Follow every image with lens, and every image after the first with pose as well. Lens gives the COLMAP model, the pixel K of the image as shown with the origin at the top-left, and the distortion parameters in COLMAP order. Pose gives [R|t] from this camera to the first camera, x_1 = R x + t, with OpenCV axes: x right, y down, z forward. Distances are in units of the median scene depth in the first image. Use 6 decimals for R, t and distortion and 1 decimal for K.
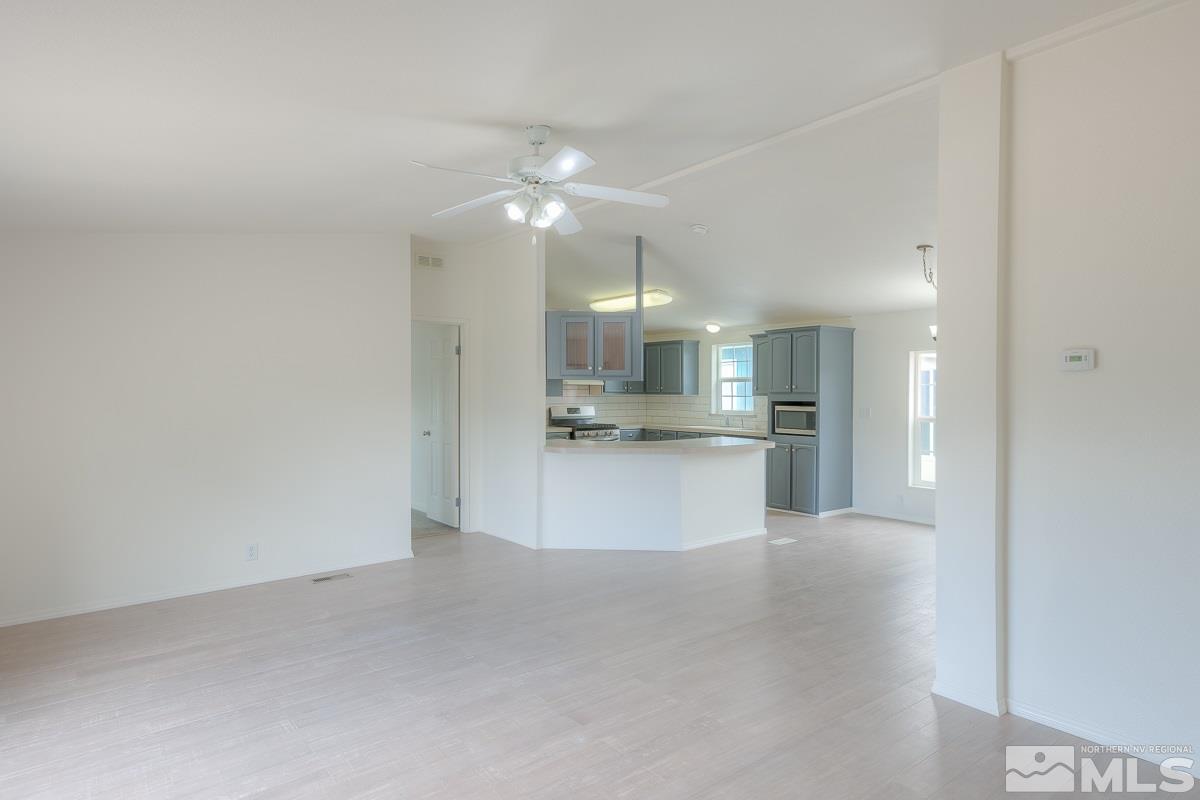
lens RADIAL K [[714.0, 0, 611.2], [0, 714.0, 401.6], [0, 0, 1]] dist [0.026303, -0.000249]
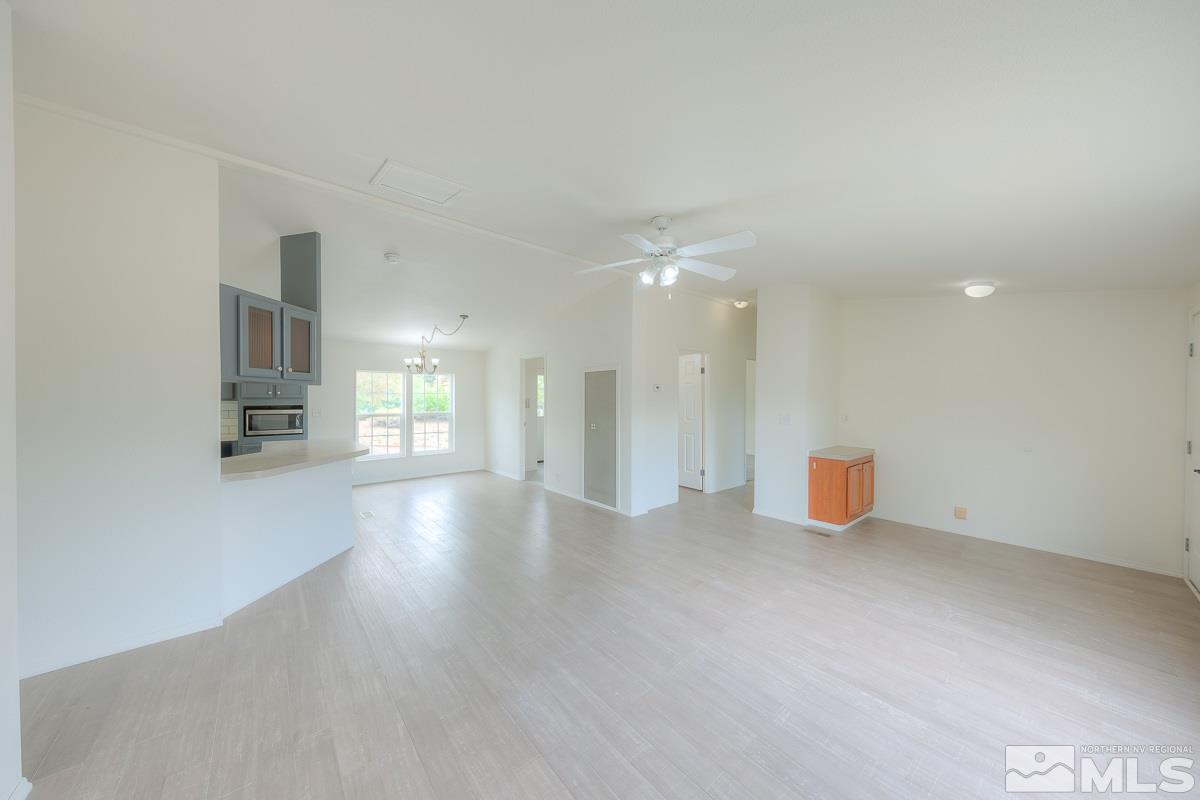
lens RADIAL K [[400.6, 0, 597.2], [0, 400.6, 392.2], [0, 0, 1]] dist [-0.000349, -0.000024]
pose [[-0.049212, 0.011445, 0.998723, -0.462890], [0.013285, 0.999853, -0.010803, -0.009181], [-0.998700, 0.012737, -0.049357, 0.584347]]
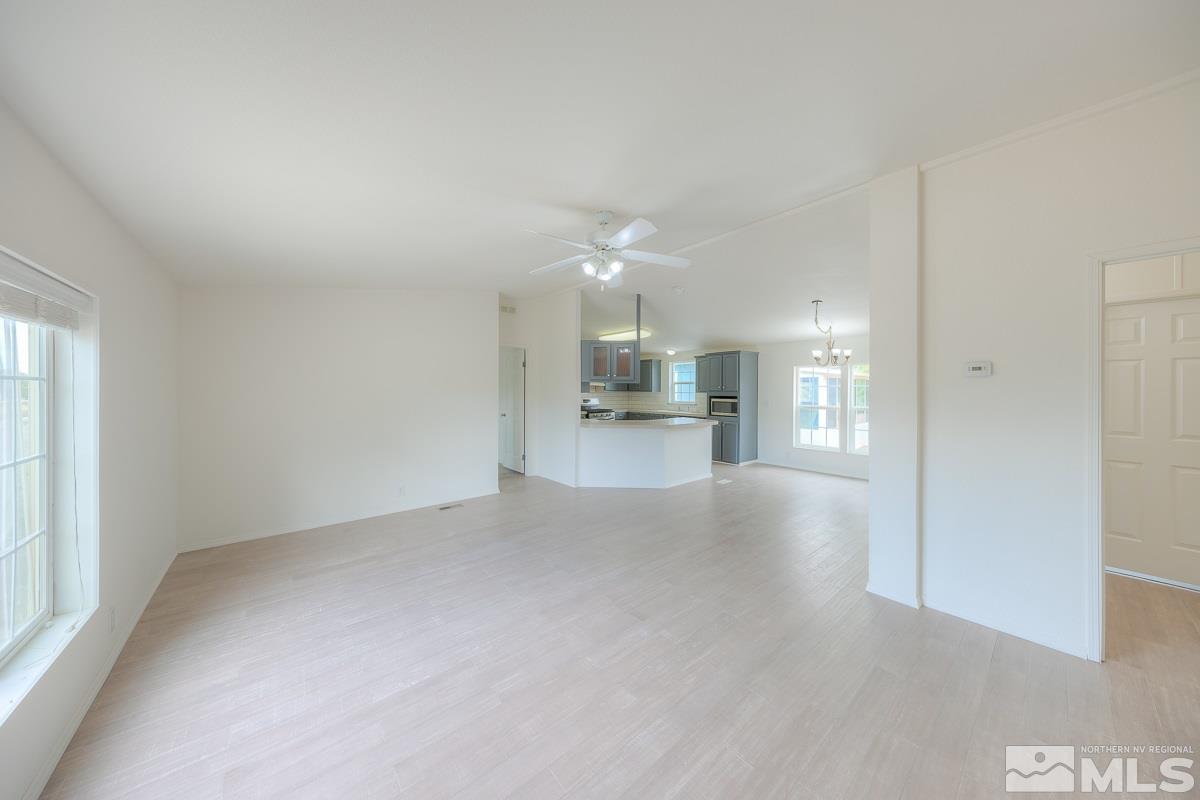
lens RADIAL K [[400.6, 0, 597.2], [0, 400.6, 392.2], [0, 0, 1]] dist [-0.000349, -0.000024]
pose [[0.999835, 0.002005, 0.018062, -0.062718], [-0.001862, 0.999967, -0.007928, -0.001461], [-0.018077, 0.007893, 0.999805, 0.081583]]
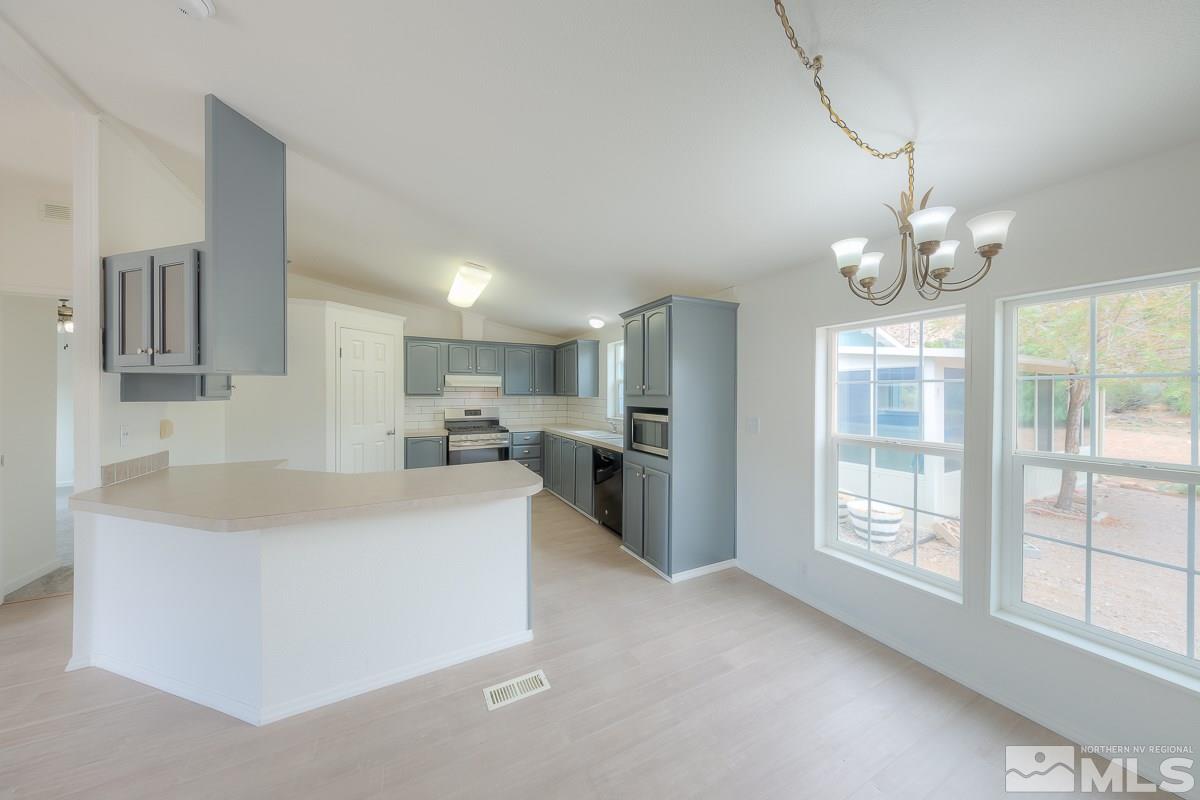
lens RADIAL K [[393.6, 0, 601.0], [0, 393.6, 395.0], [0, 0, 1]] dist [0.000574, 0.000016]
pose [[0.978574, 0.000796, -0.205892, 0.328587], [-0.003132, 0.999934, -0.011020, -0.009195], [0.205870, 0.011428, 0.978513, 0.681180]]
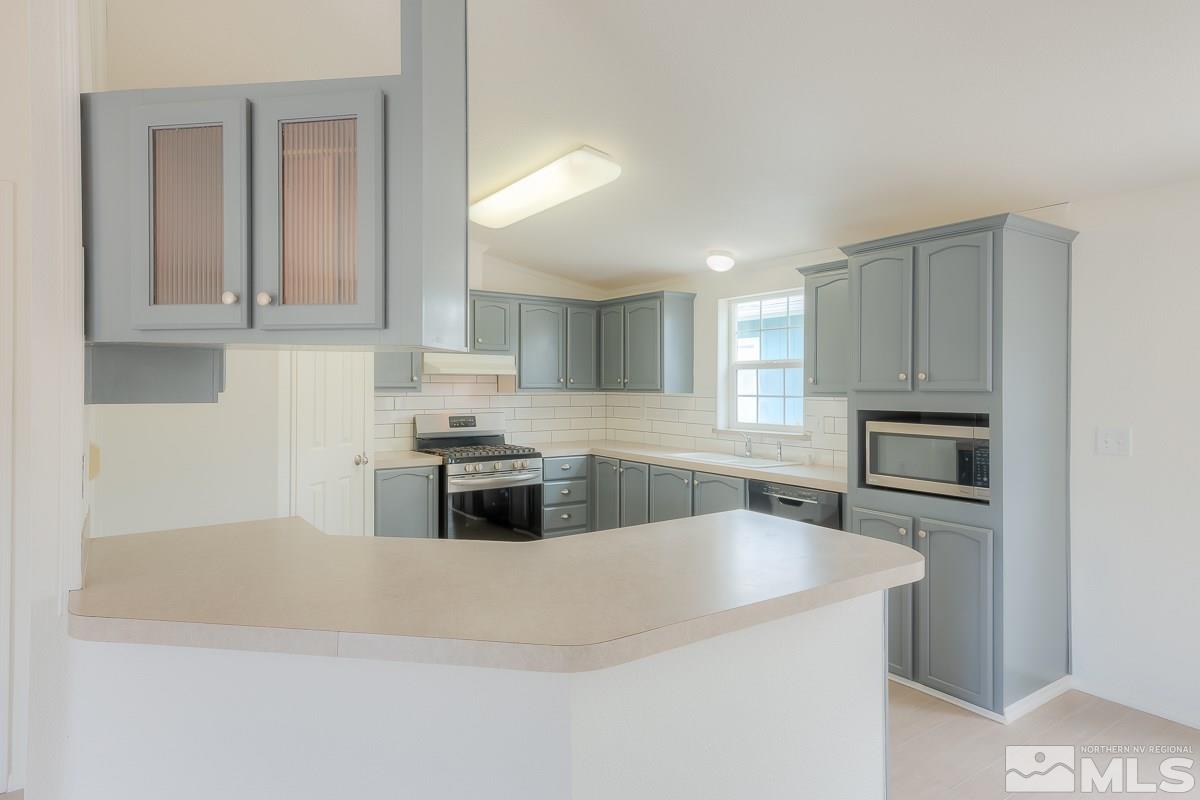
lens RADIAL K [[678.4, 0, 563.3], [0, 678.4, 390.1], [0, 0, 1]] dist [0.026459, 0.000096]
pose [[0.995729, 0.001765, -0.092305, 0.100309], [-0.002624, 0.999954, -0.009191, -0.009815], [0.092284, 0.009394, 0.995688, 0.670570]]
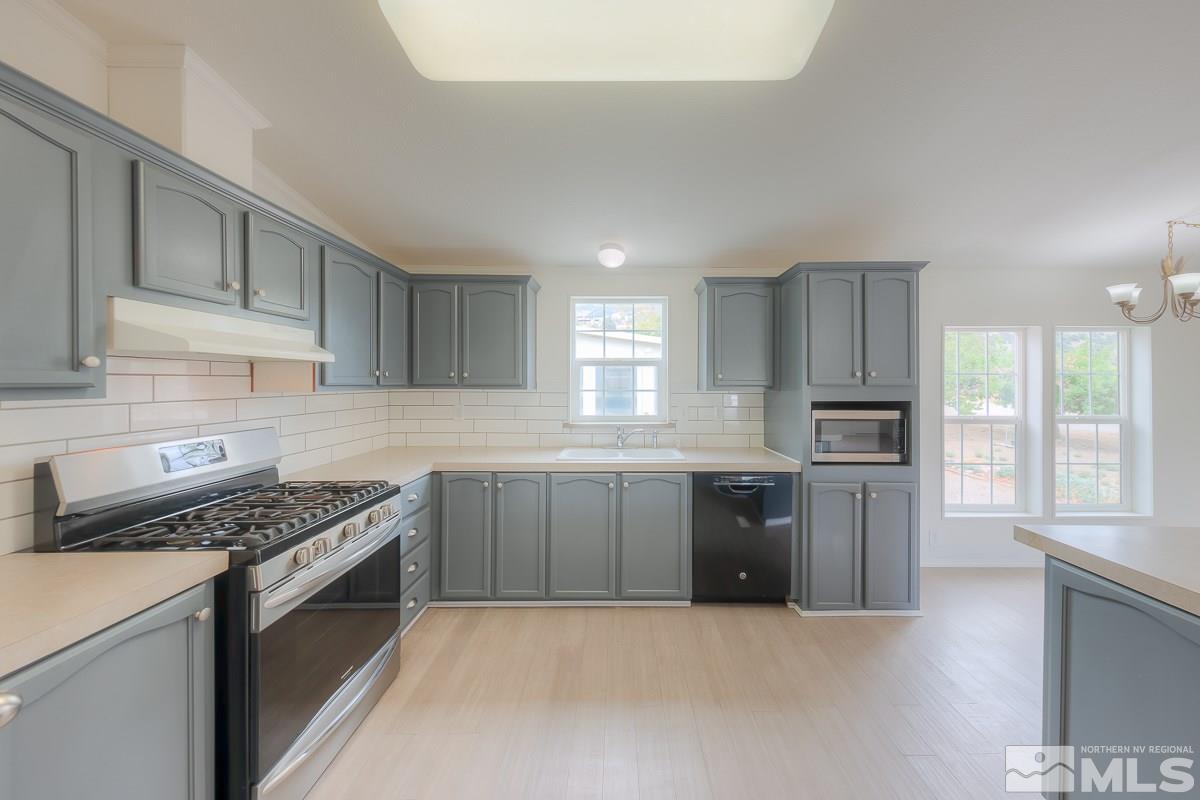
lens RADIAL K [[402.7, 0, 621.5], [0, 402.7, 382.1], [0, 0, 1]] dist [0.012097, 0.000036]
pose [[0.614063, -0.001172, 0.789256, -0.104403], [0.010829, 0.999917, -0.006941, -0.016426], [-0.789183, 0.012809, 0.614025, 1.078875]]
